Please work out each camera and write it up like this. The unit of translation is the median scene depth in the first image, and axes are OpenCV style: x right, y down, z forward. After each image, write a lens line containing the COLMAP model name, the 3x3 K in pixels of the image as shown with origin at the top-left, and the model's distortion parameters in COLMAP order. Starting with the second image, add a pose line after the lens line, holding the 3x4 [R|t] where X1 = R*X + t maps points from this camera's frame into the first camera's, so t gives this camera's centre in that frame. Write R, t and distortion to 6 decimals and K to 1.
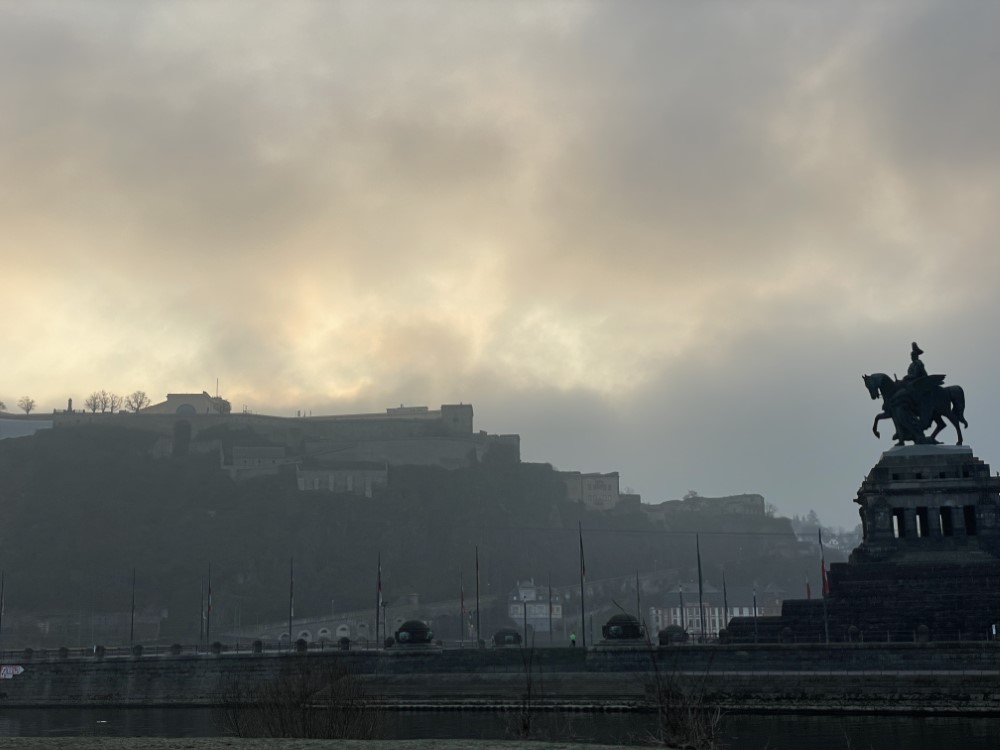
lens RADIAL K [[1498.7, 0, 500.0], [0, 1498.7, 375.0], [0, 0, 1]] dist [0.202587, -0.654015]
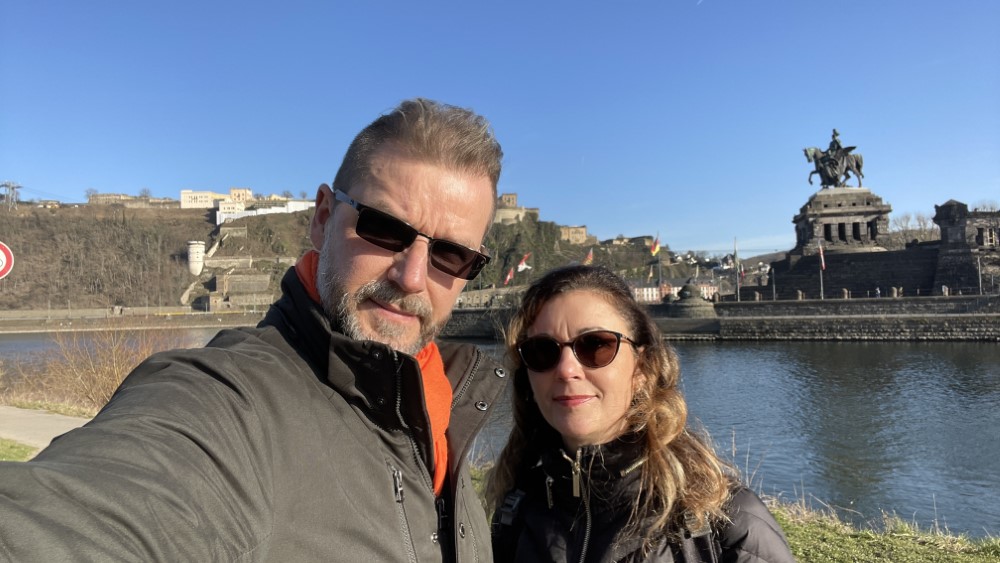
lens RADIAL K [[678.0, 0, 500.0], [0, 678.0, 281.5], [0, 0, 1]] dist [0.021519, -0.002153]
pose [[0.999856, -0.008760, -0.014552, -0.098917], [0.010672, 0.990508, 0.137039, 0.040582], [0.013213, -0.137174, 0.990459, 0.202906]]
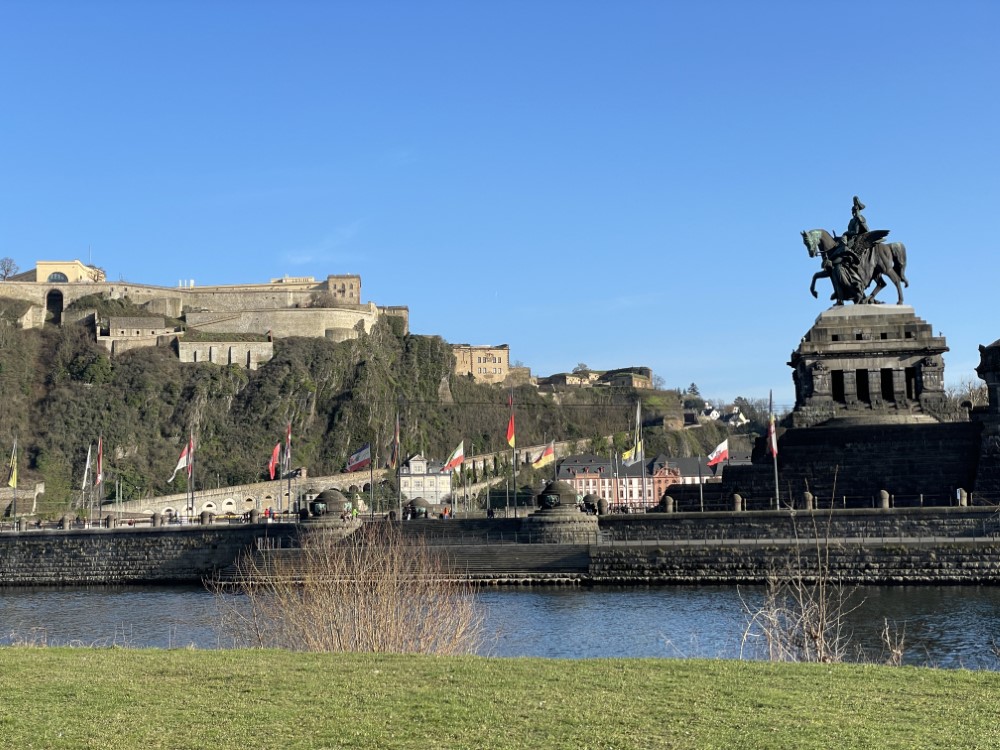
lens RADIAL K [[1498.7, 0, 500.0], [0, 1498.7, 375.0], [0, 0, 1]] dist [0.202587, -0.654015]
pose [[0.996661, 0.000026, 0.081657, -0.025673], [-0.006723, 0.996631, 0.081736, 0.013713], [-0.081380, -0.082012, 0.993303, 0.069317]]
